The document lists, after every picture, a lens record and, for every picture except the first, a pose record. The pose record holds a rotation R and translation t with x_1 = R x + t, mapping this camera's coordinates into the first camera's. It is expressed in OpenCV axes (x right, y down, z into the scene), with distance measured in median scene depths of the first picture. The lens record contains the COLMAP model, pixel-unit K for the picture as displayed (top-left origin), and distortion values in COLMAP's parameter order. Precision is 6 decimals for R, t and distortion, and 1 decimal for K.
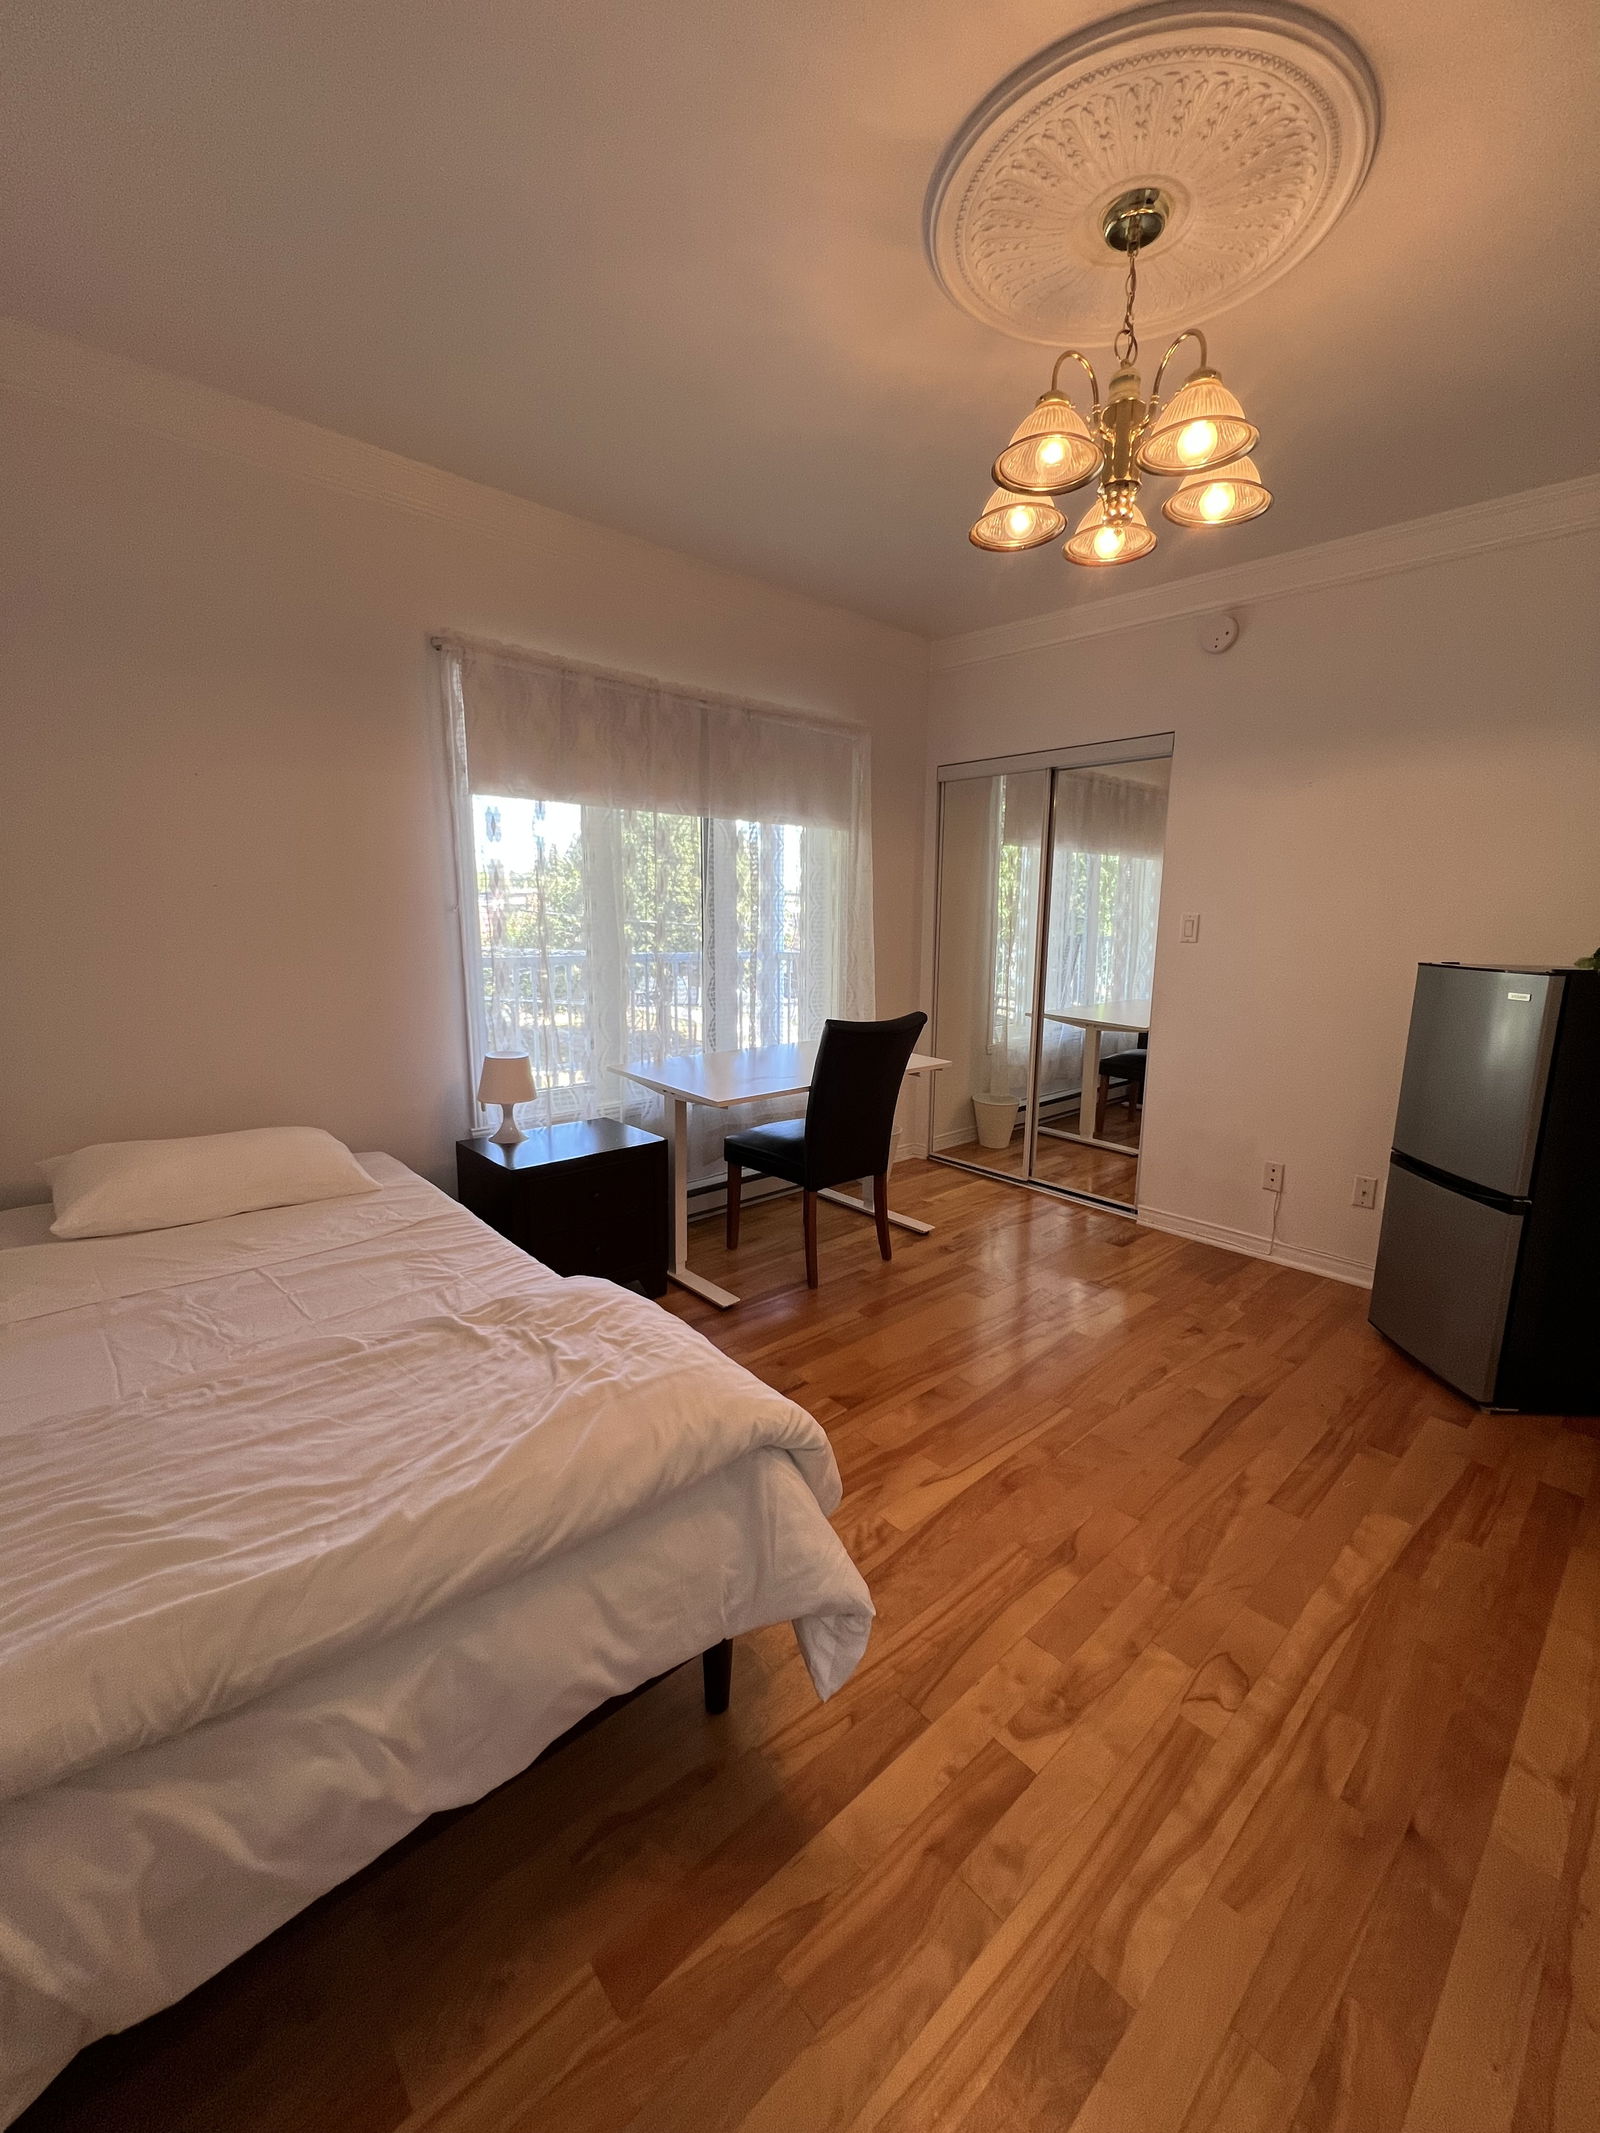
lens RADIAL K [[851.3, 0, 800.0], [0, 851.3, 1066.5], [0, 0, 1]] dist [-0.001060, 0.000514]
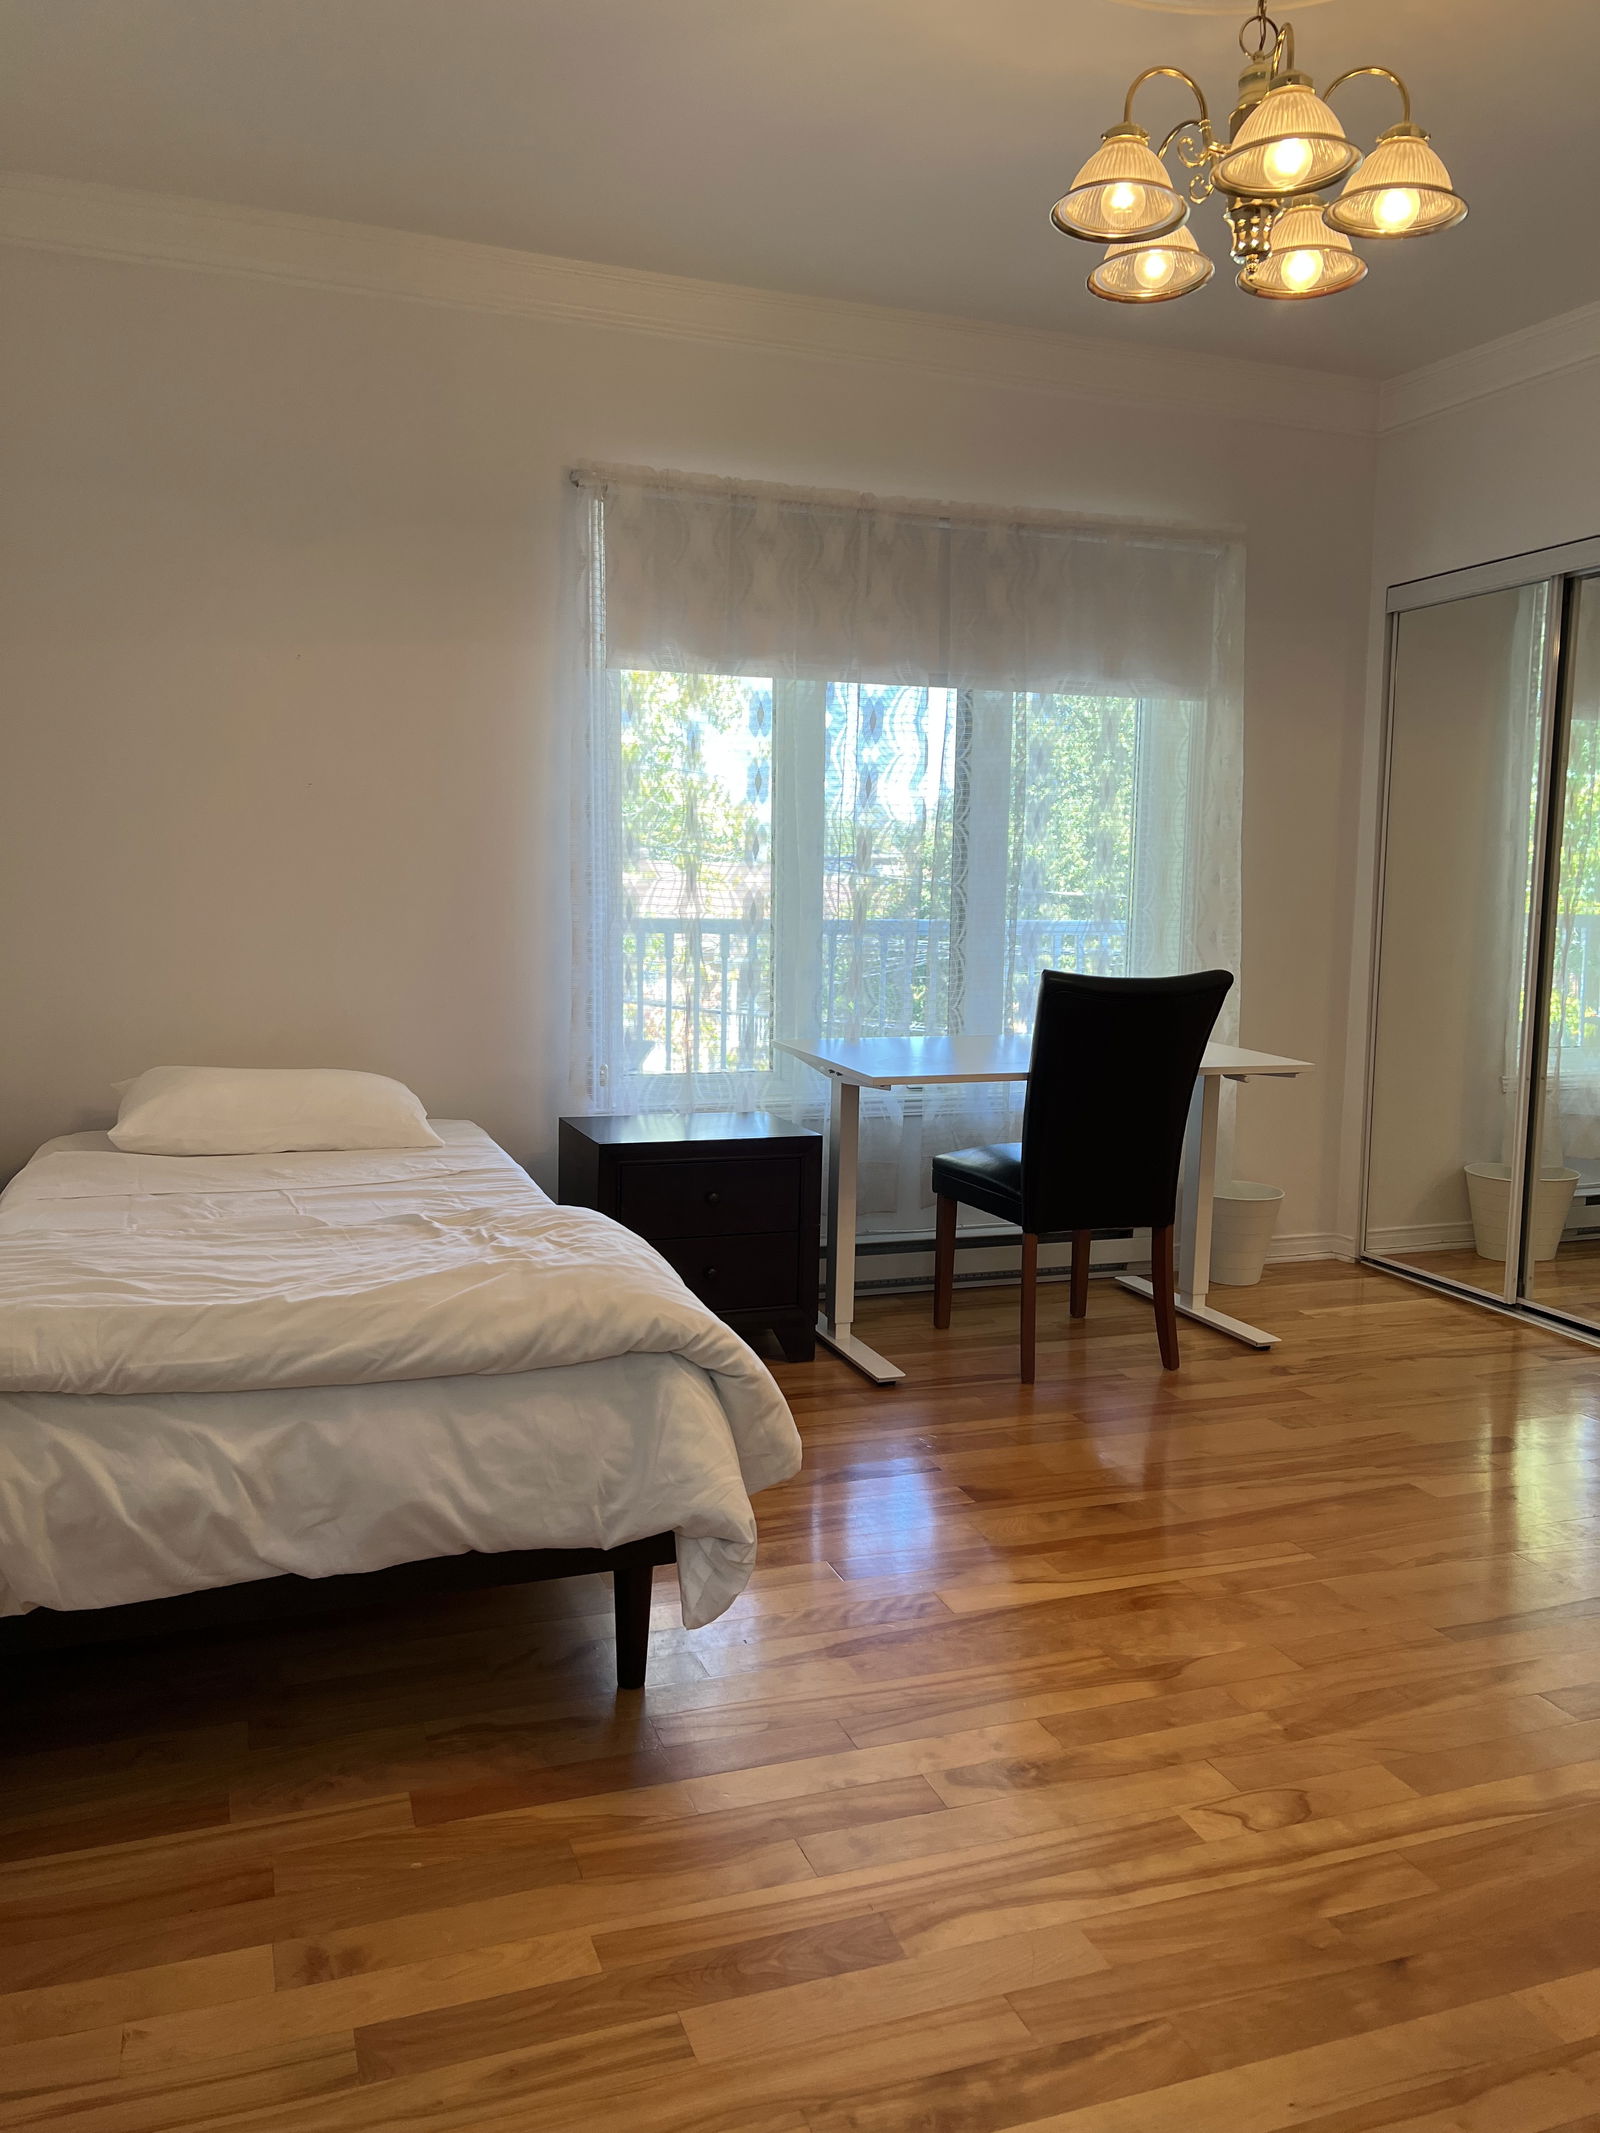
lens RADIAL K [[1584.2, 0, 784.3], [0, 1584.2, 1080.0], [0, 0, 1]] dist [0.066358, -0.061935]
pose [[0.925266, 0.049833, -0.376032, 0.387478], [-0.072535, 0.996284, -0.046448, 0.129815], [0.372320, 0.070252, 0.925442, -0.297414]]
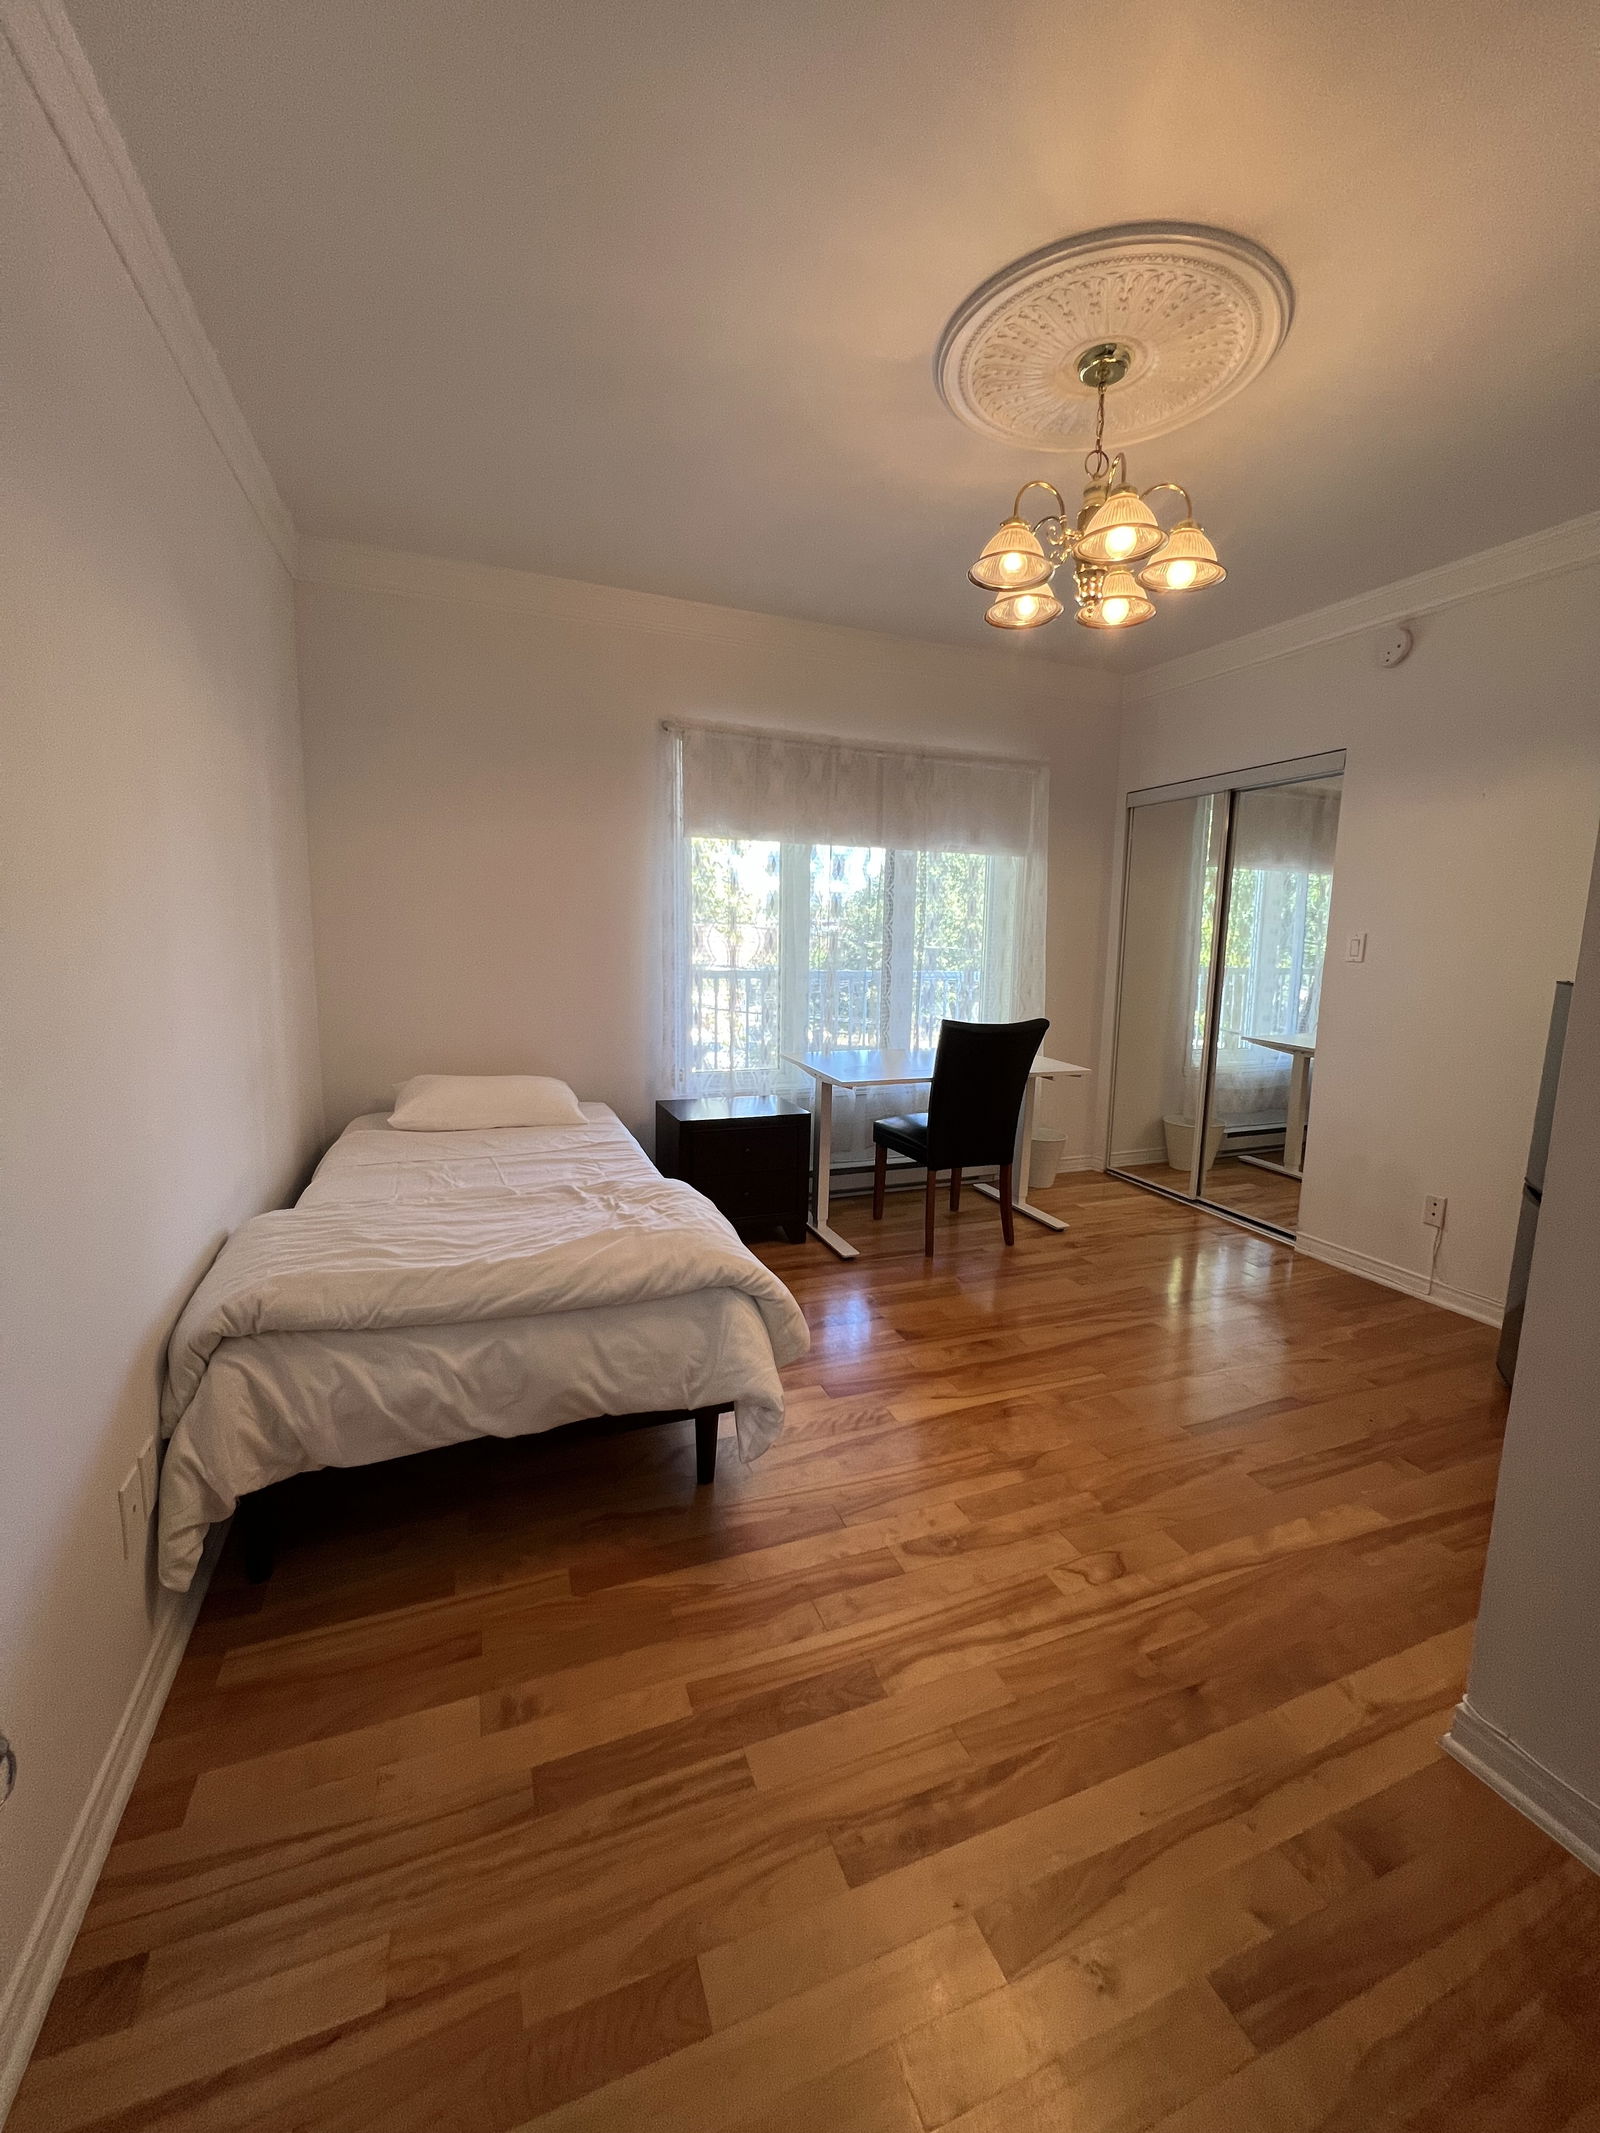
lens RADIAL K [[845.7, 0, 800.0], [0, 845.7, 1066.5], [0, 0, 1]] dist [0.000689, 0.000165]
pose [[0.936328, 0.060743, -0.345832, 0.304853], [-0.071397, 0.997283, -0.018139, 0.053348], [0.343790, 0.041675, 0.938121, -0.175926]]
